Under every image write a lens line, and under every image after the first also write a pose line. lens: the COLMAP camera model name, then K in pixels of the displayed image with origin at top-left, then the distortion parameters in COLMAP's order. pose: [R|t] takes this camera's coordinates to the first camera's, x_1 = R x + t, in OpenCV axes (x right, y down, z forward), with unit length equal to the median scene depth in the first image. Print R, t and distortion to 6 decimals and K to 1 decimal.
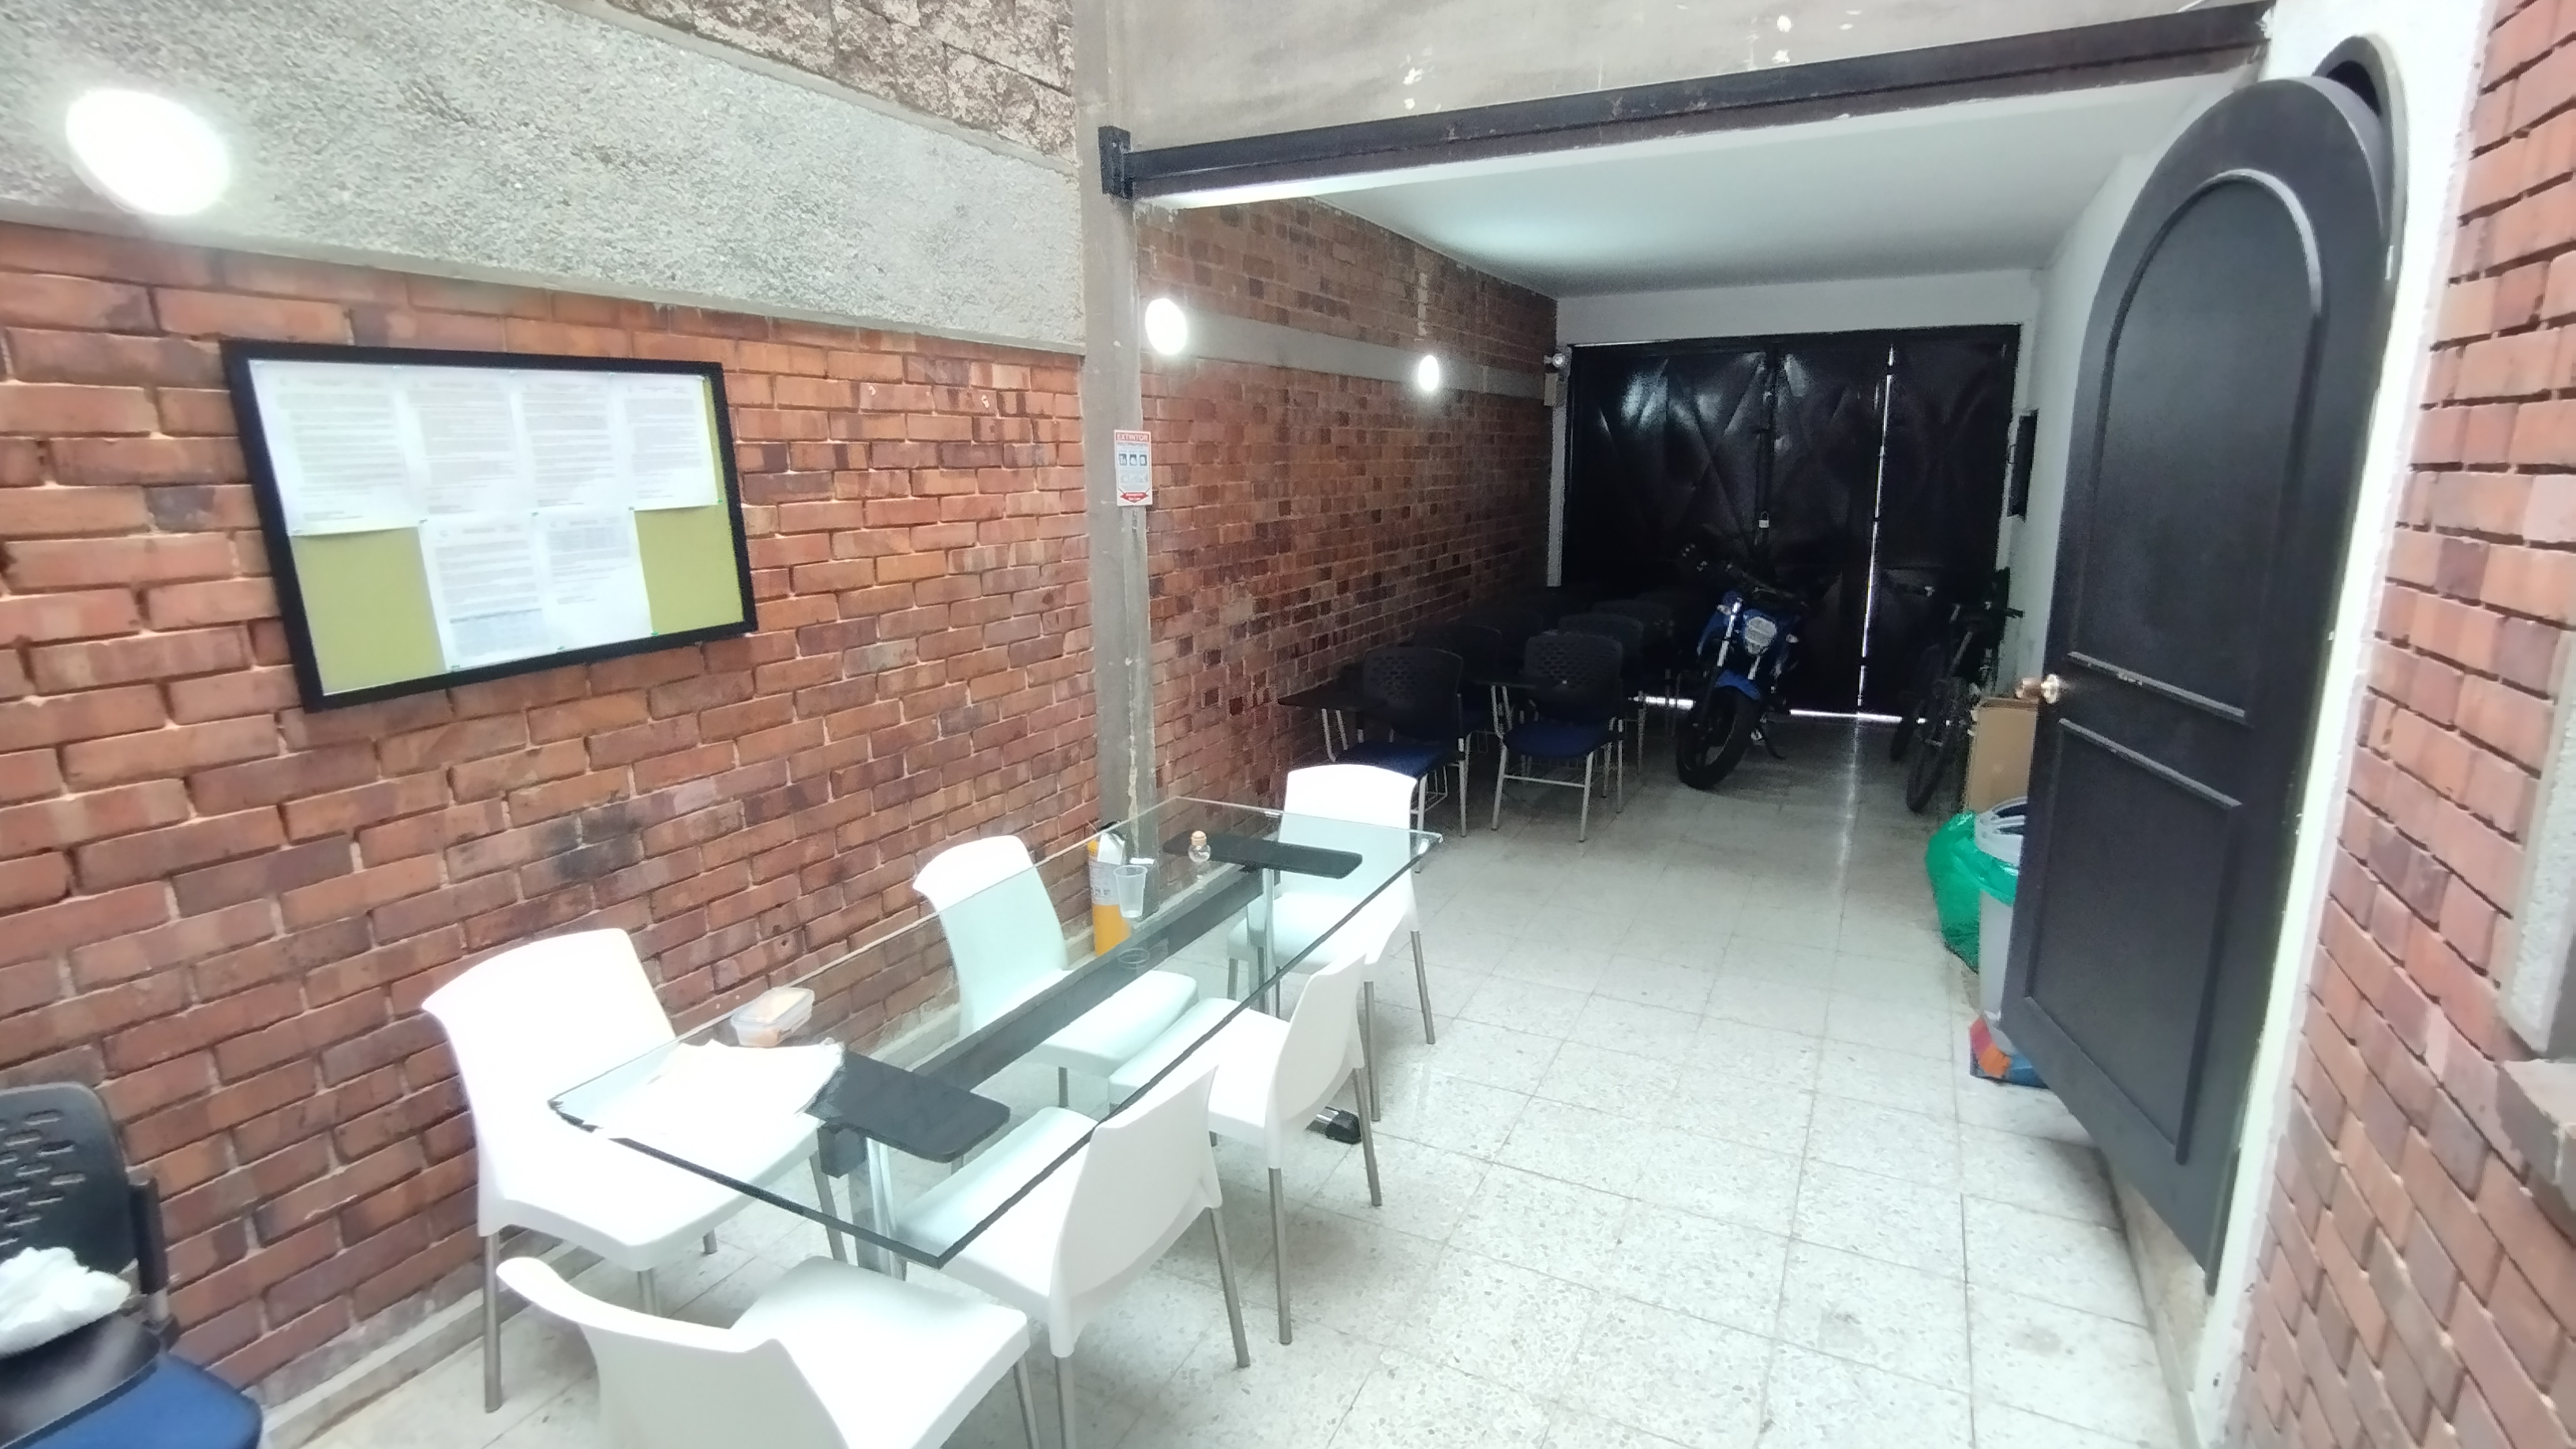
lens RADIAL K [[1206.3, 0, 1303.5], [0, 1206.3, 729.2], [0, 0, 1]] dist [-0.000602, 0.005719]
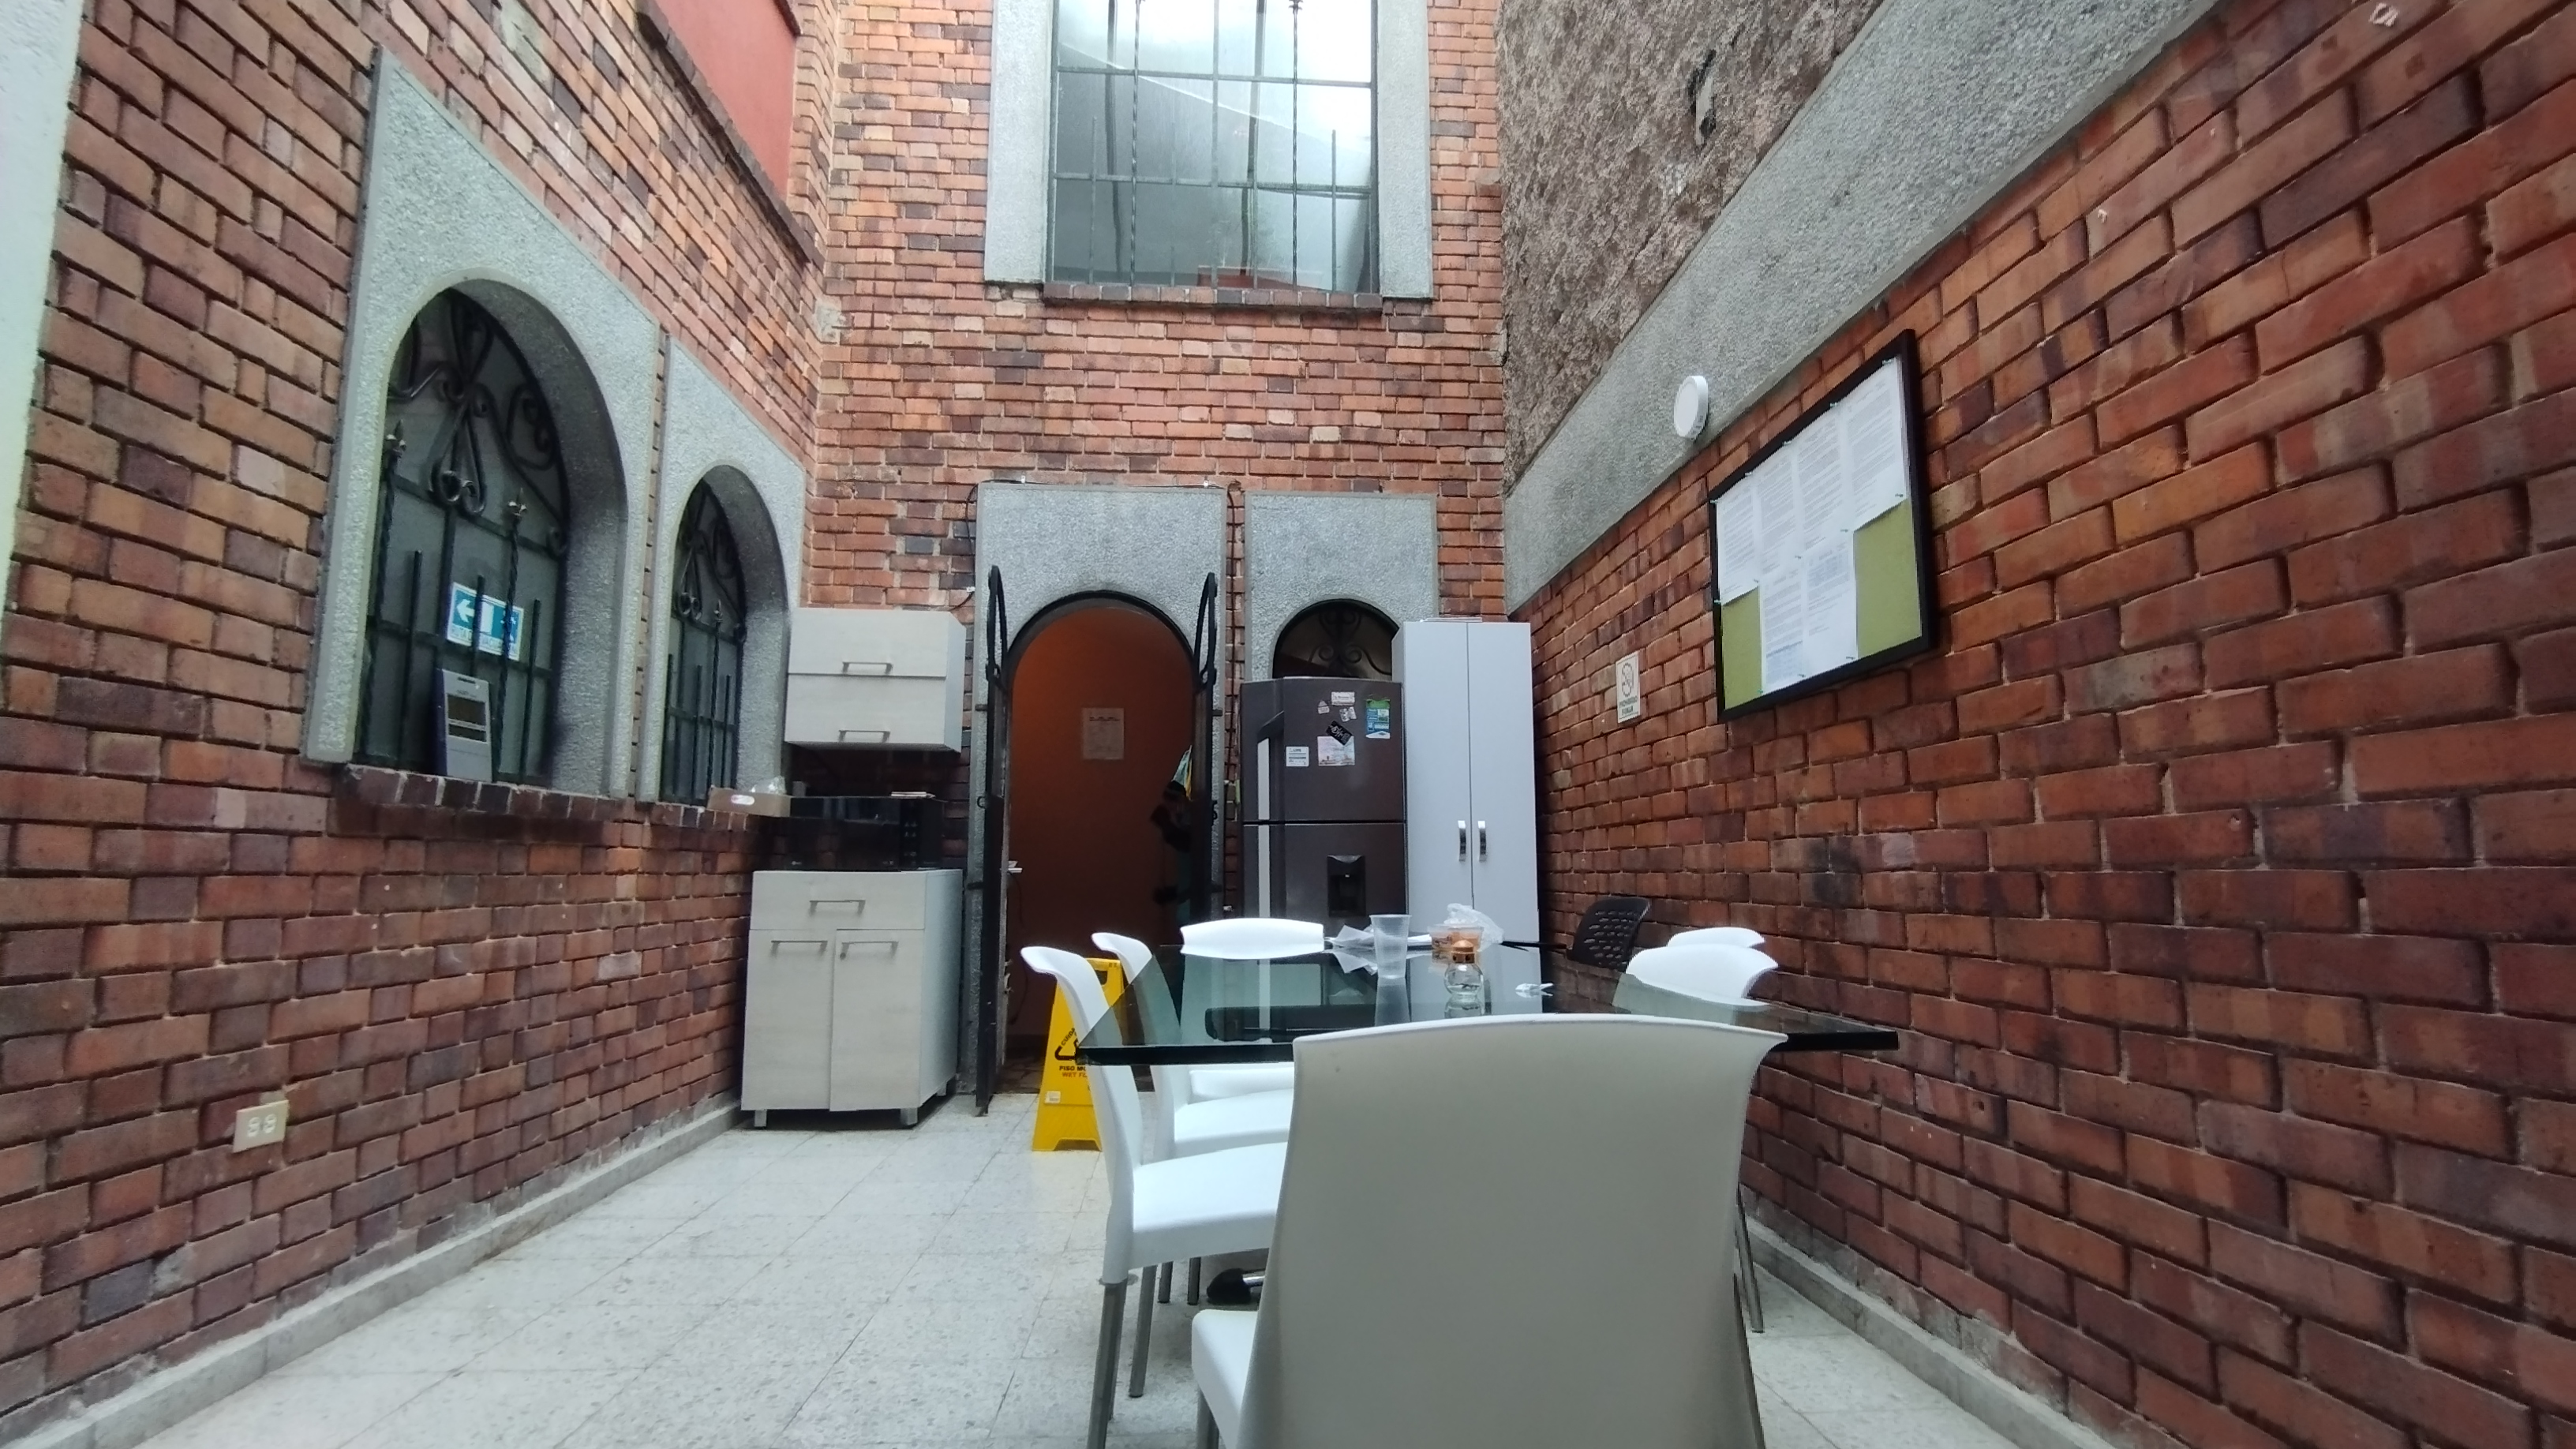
lens RADIAL K [[1206.3, 0, 1303.5], [0, 1206.3, 729.2], [0, 0, 1]] dist [-0.000602, 0.005719]
pose [[-0.860964, -0.051485, -0.506054, 0.250800], [-0.104799, 0.991475, 0.077425, -0.045117], [0.497754, 0.119694, -0.859019, 1.363112]]
